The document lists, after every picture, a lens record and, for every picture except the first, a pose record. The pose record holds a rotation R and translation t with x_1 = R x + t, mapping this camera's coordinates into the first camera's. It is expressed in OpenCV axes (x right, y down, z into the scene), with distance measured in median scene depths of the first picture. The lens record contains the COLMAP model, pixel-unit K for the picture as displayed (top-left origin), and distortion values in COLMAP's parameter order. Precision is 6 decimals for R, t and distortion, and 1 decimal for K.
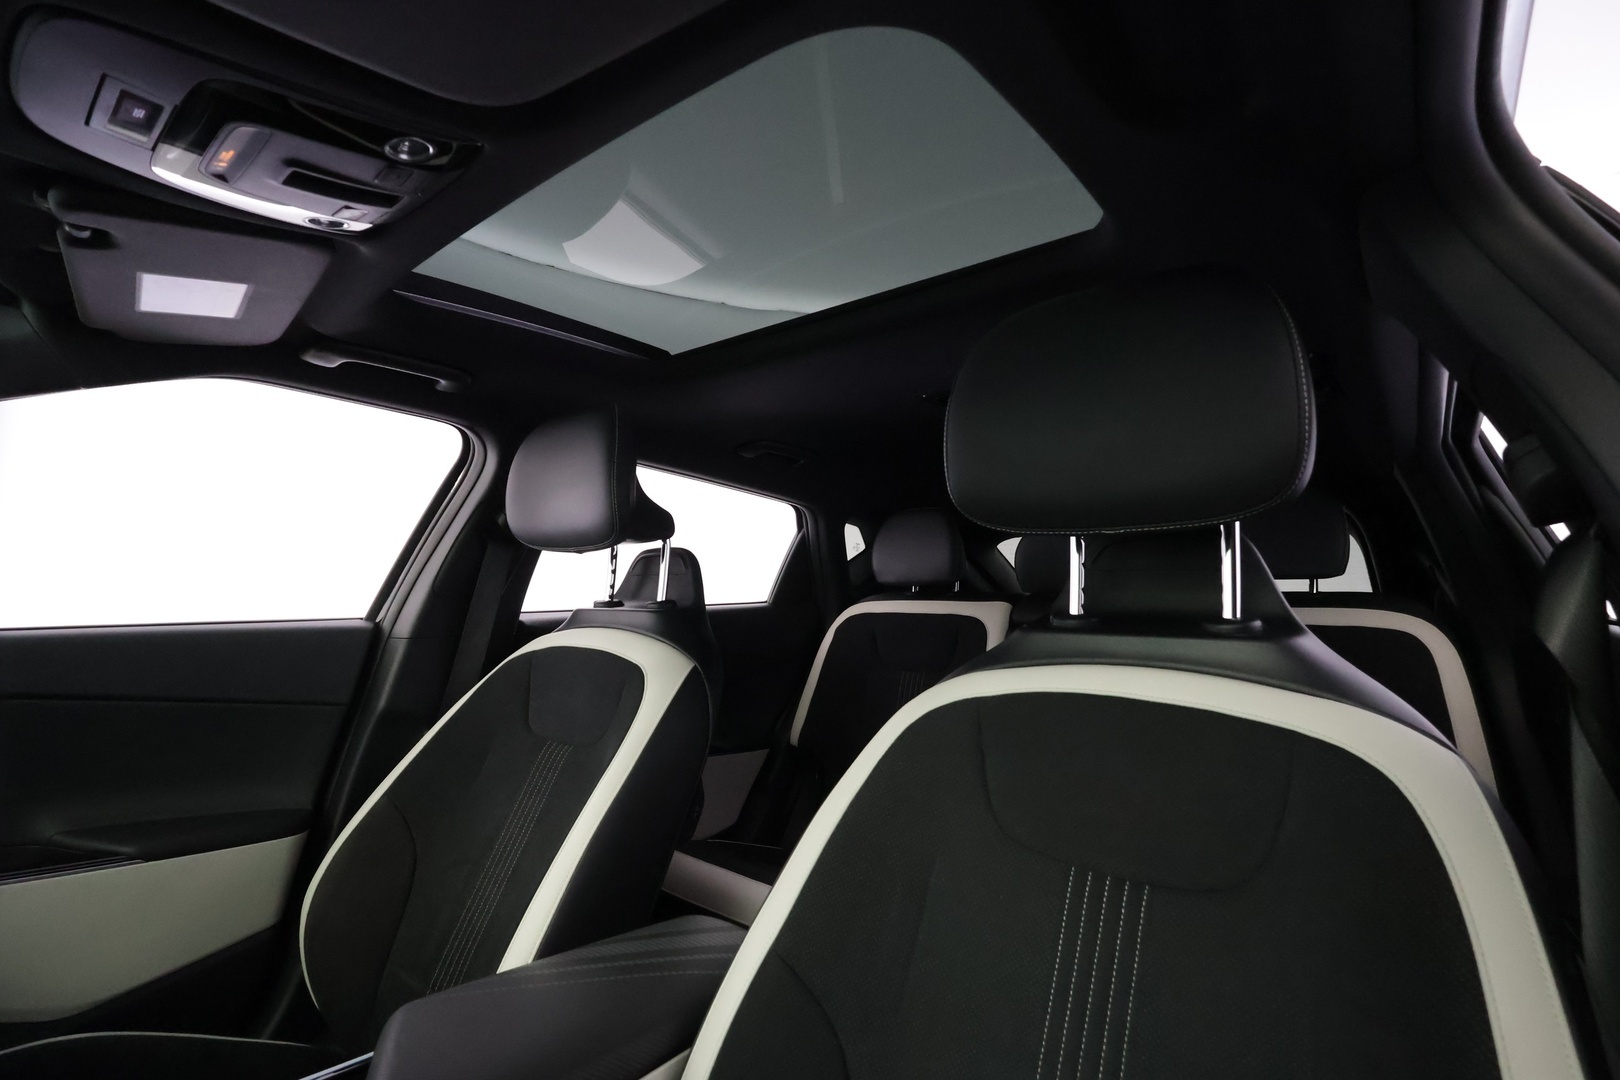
lens RADIAL K [[740.6, 0, 804.6], [0, 740.6, 536.7], [0, 0, 1]] dist [-0.006542, 0.002985]
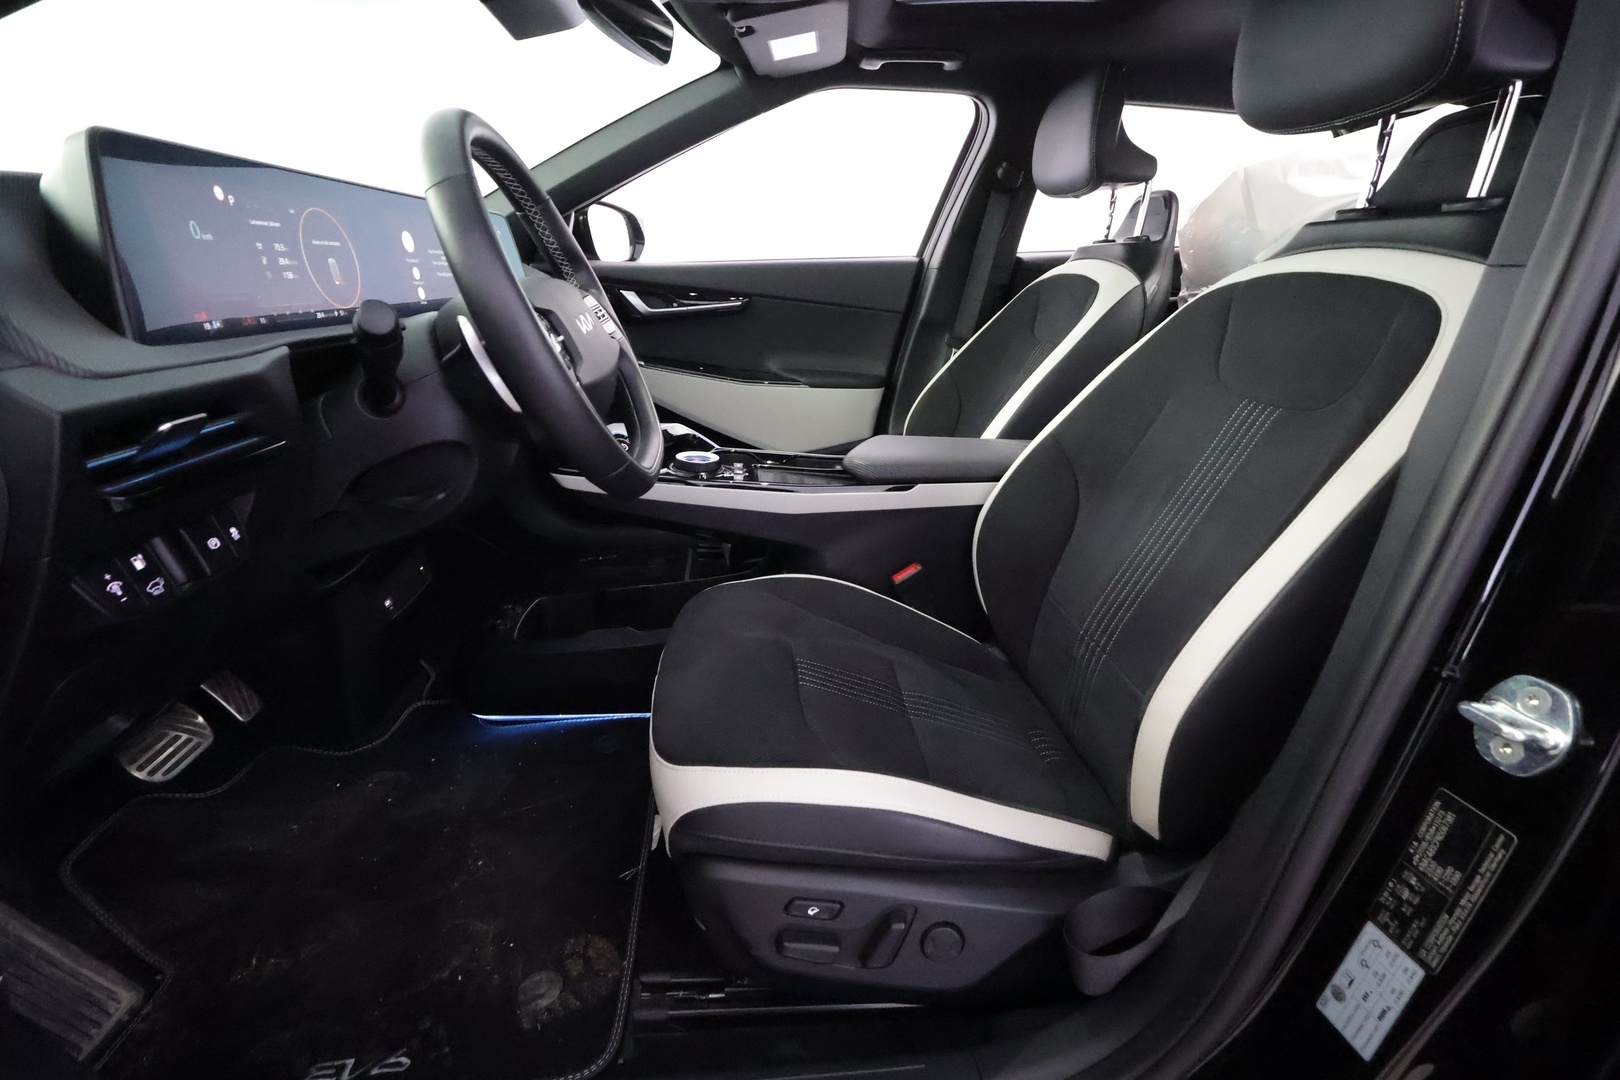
lens RADIAL K [[740.6, 0, 814.9], [0, 740.6, 543.3], [0, 0, 1]] dist [-0.006542, 0.002985]
pose [[0.714469, 0.226612, -0.661953, 0.440644], [0.072295, 0.917122, 0.391996, 0.050084], [0.695922, -0.327925, 0.638872, -0.327794]]
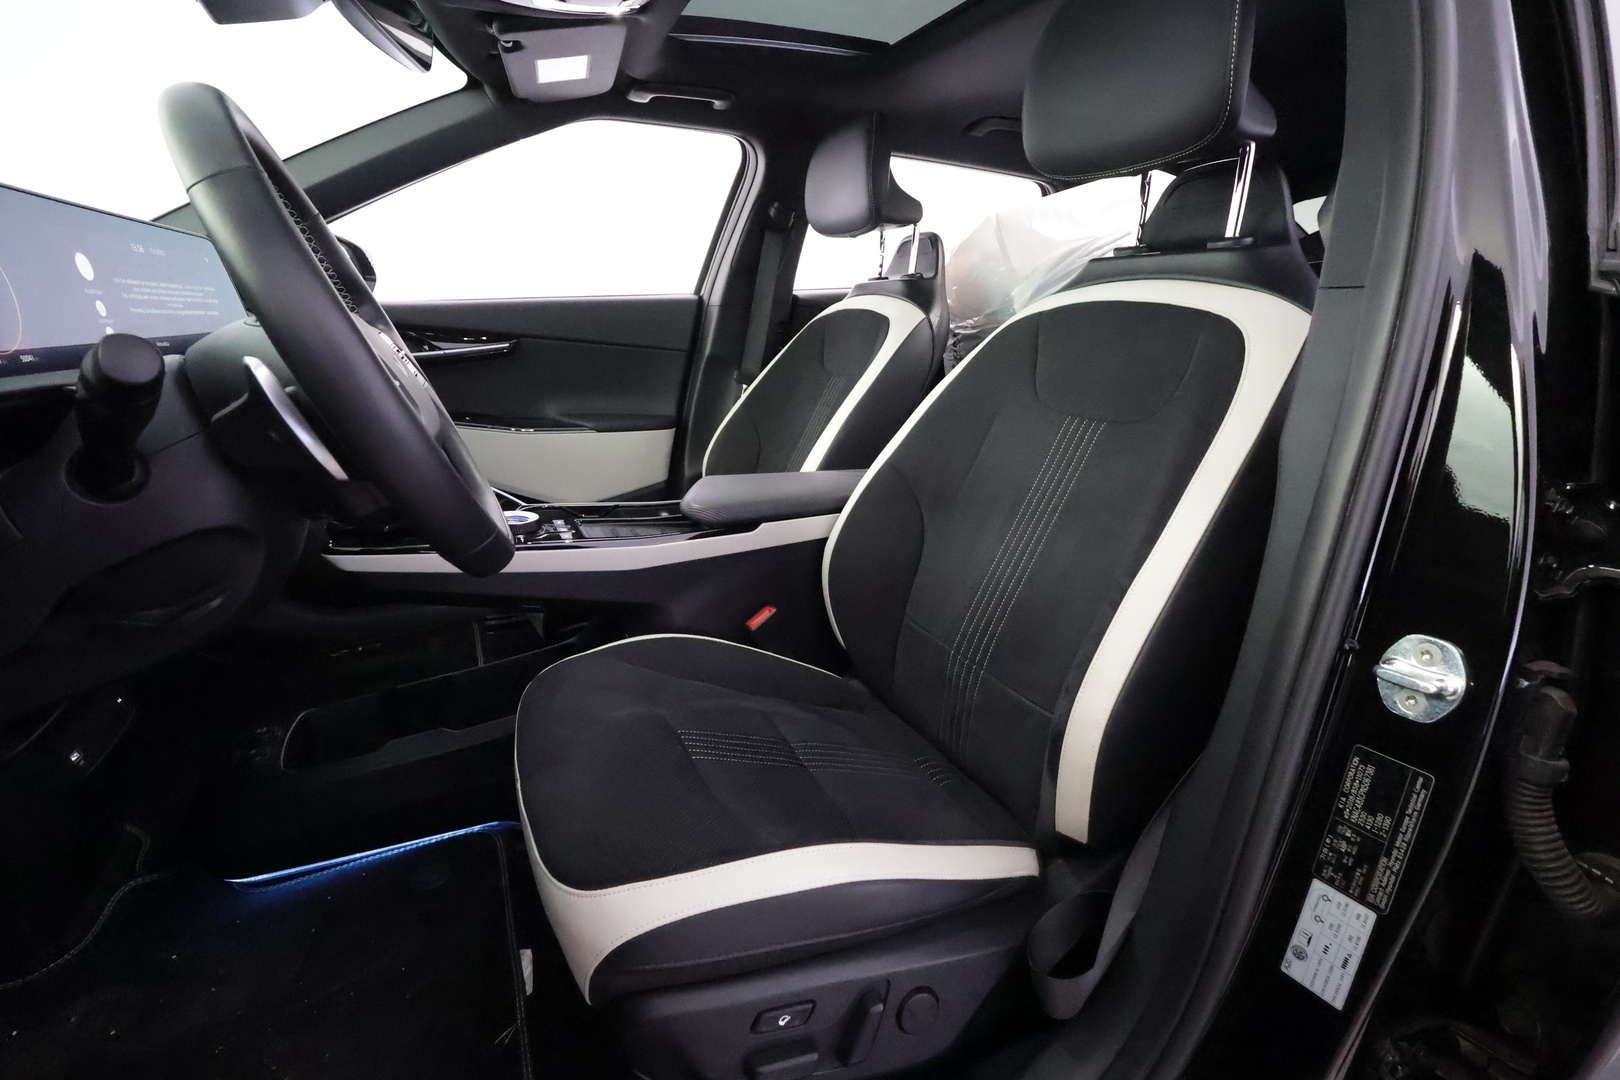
lens RADIAL K [[740.6, 0, 808.5], [0, 740.6, 544.5], [0, 0, 1]] dist [-0.006542, 0.002985]
pose [[0.907375, 0.103415, -0.407401, 0.300336], [0.058759, 0.928533, 0.366571, 0.056818], [0.416194, -0.356556, 0.836451, -0.353003]]
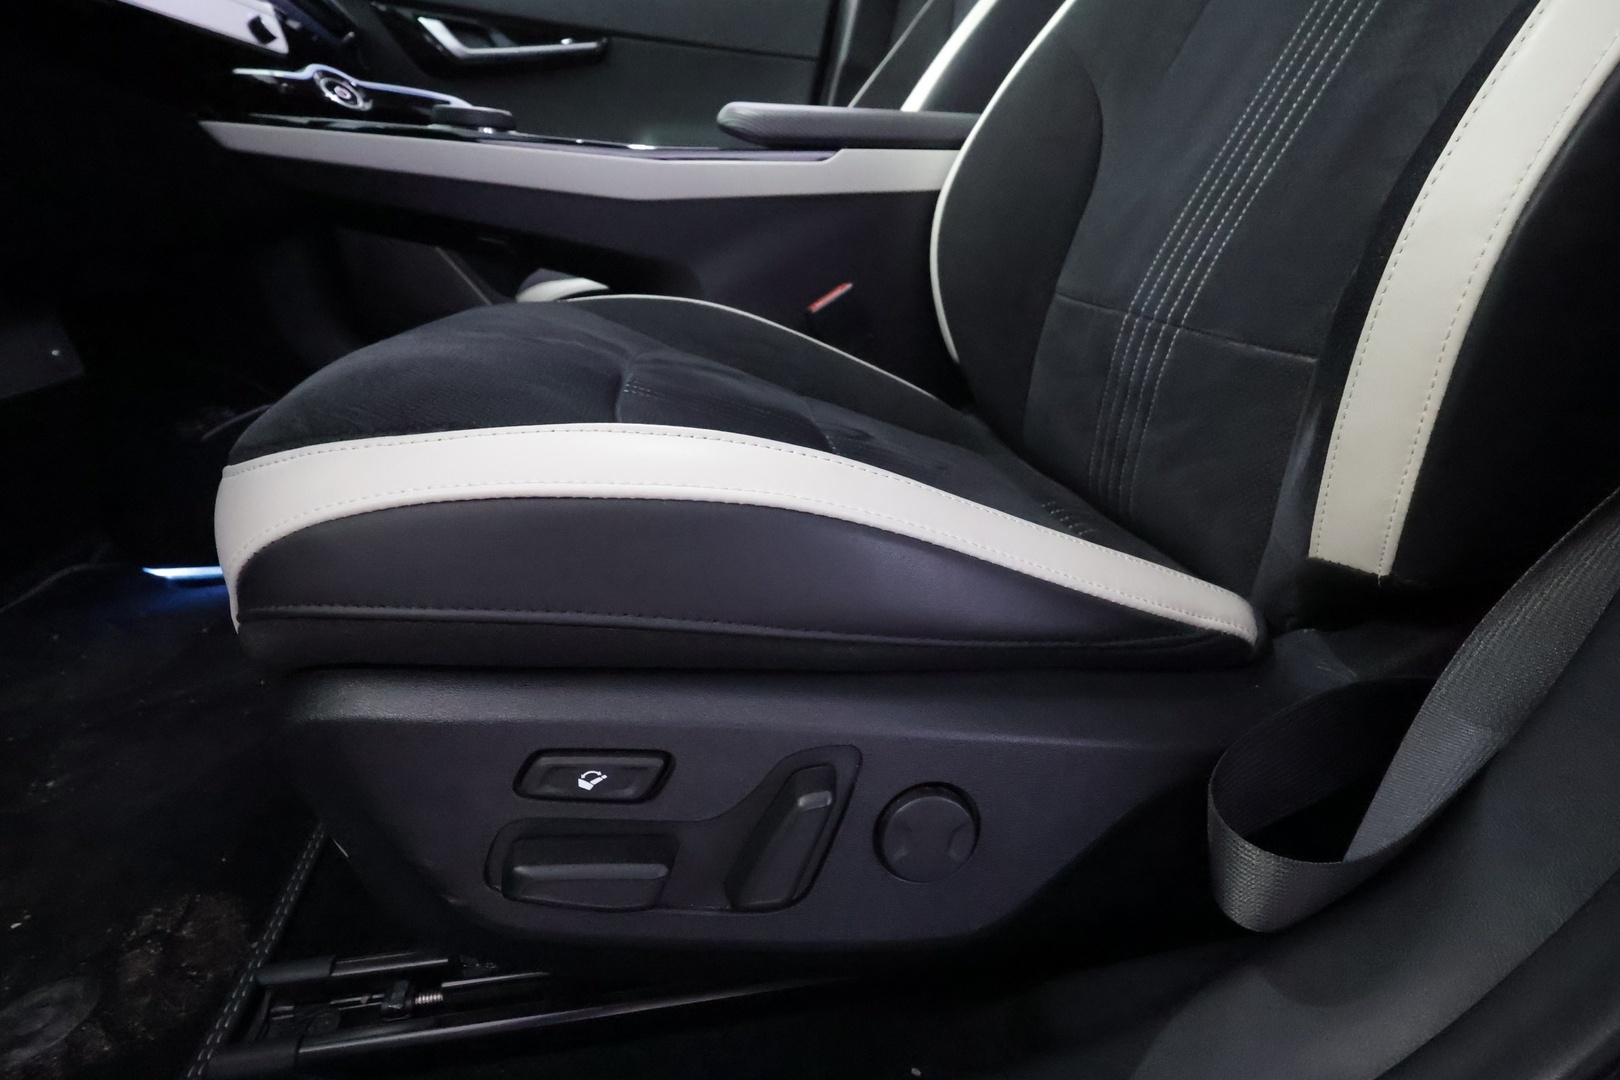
lens RADIAL K [[740.6, 0, 817.2], [0, 740.6, 547.4], [0, 0, 1]] dist [-0.006542, 0.002985]
pose [[0.777234, 0.232429, -0.584709, 0.277525], [0.086067, 0.881265, 0.464719, 0.402960], [0.623298, -0.411520, 0.664945, -0.117554]]
